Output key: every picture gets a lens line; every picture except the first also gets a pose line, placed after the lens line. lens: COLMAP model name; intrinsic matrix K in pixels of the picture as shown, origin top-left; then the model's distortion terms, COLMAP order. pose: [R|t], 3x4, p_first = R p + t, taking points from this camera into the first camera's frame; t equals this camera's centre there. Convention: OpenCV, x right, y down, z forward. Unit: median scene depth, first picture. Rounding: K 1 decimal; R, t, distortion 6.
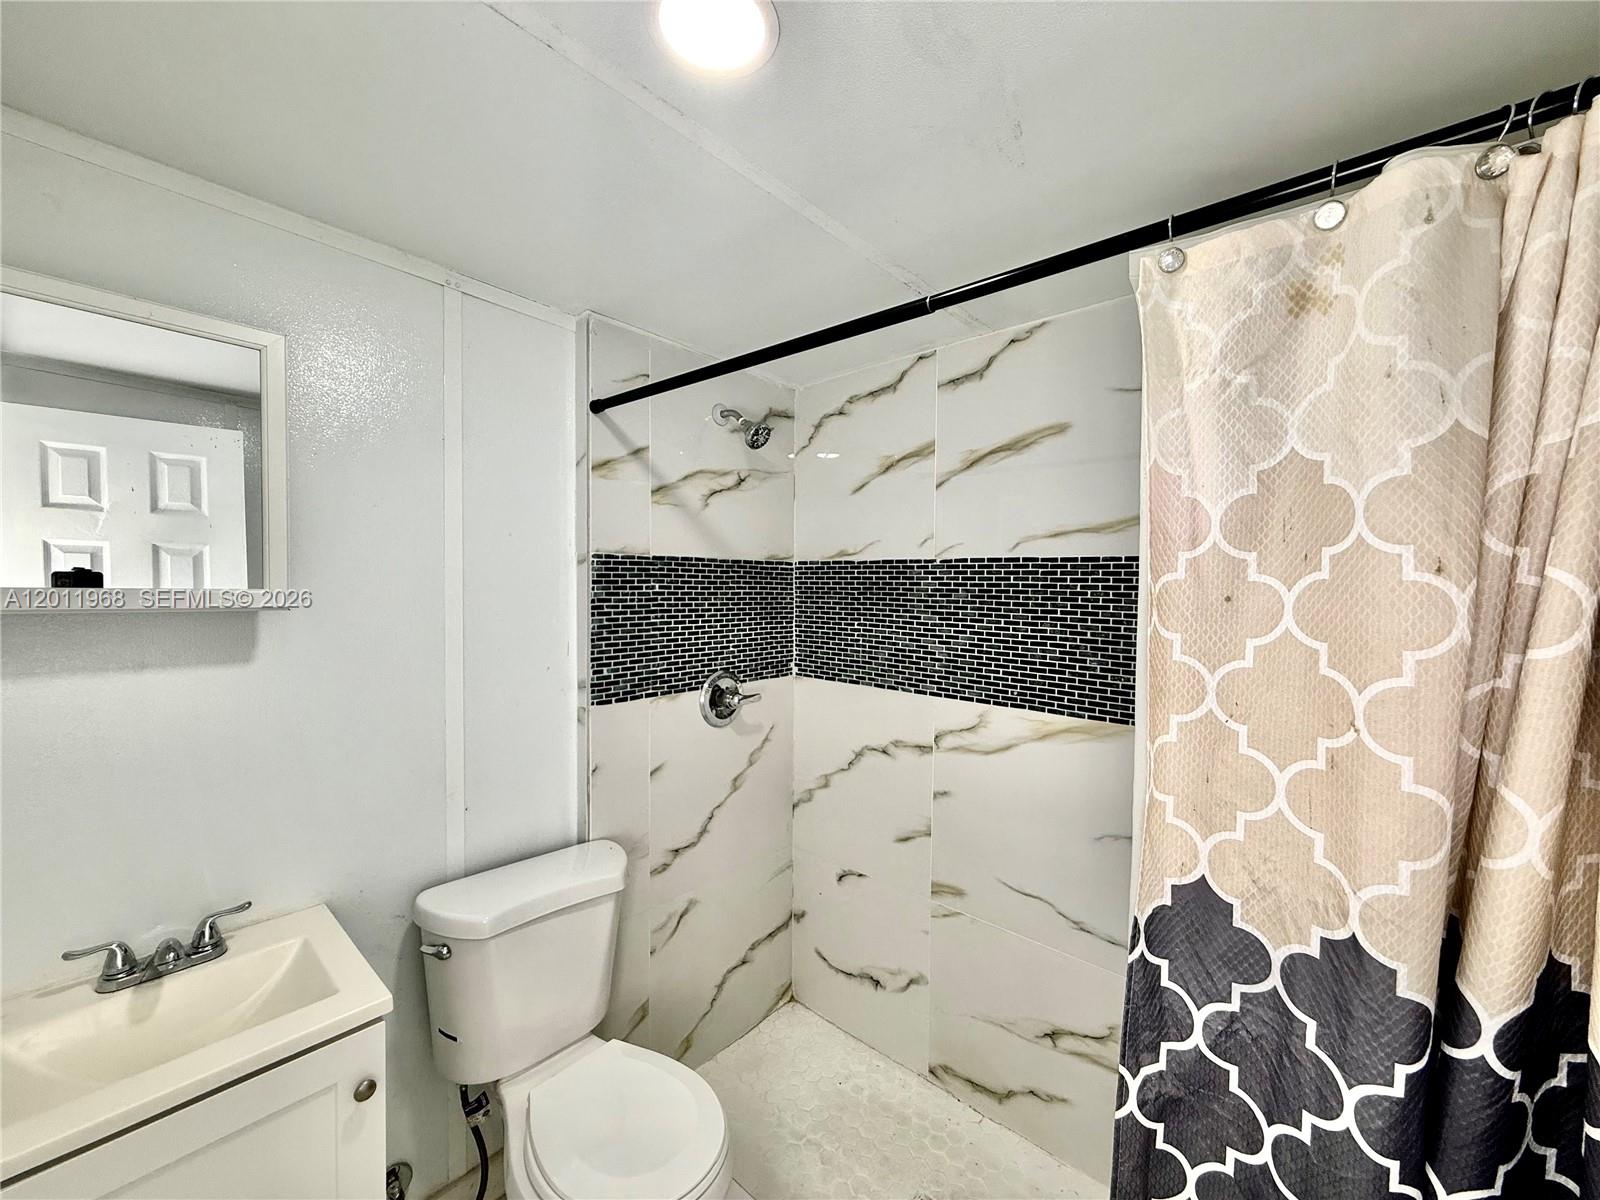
lens RADIAL K [[619.5, 0, 800.0], [0, 619.5, 600.0], [0, 0, 1]] dist [0.001144, -0.000027]
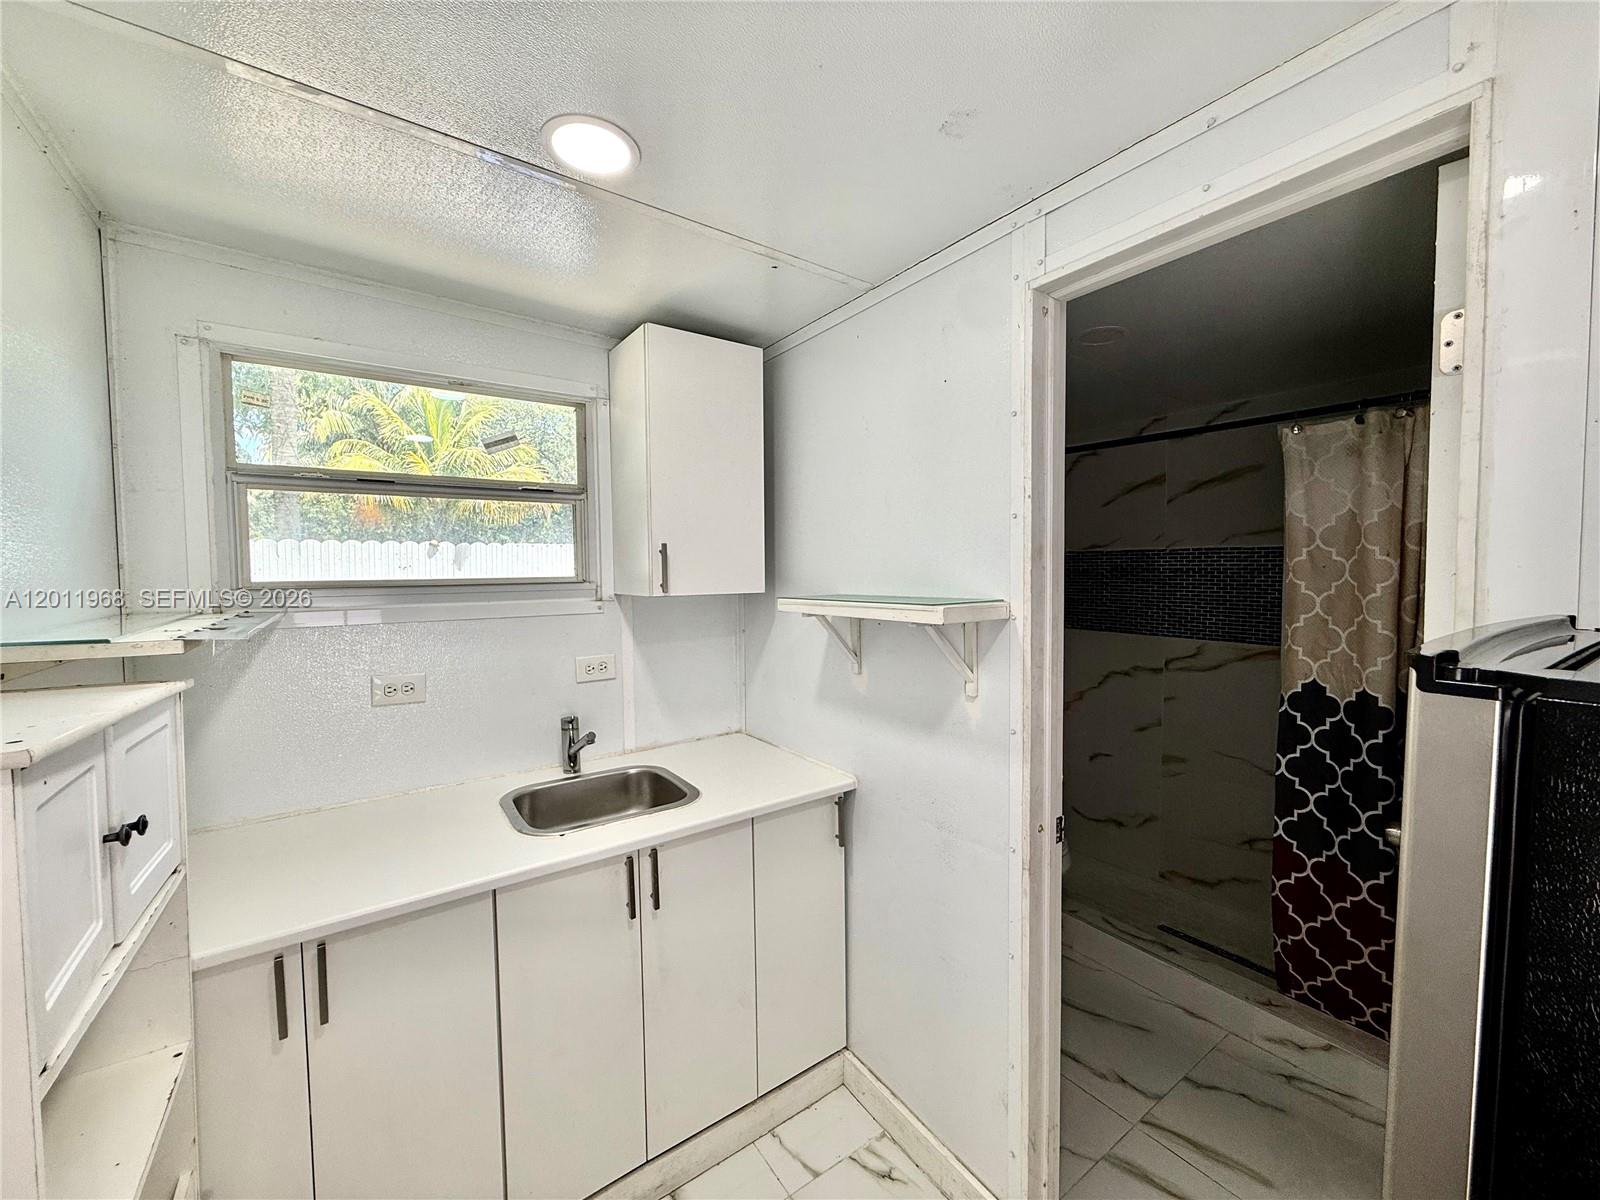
lens RADIAL K [[619.5, 0, 800.0], [0, 619.5, 600.0], [0, 0, 1]] dist [0.001144, -0.000027]
pose [[0.967526, -0.003069, -0.252752, -0.293029], [0.008638, 0.999744, 0.020927, 0.024169], [0.252623, -0.022430, 0.967305, -0.783224]]
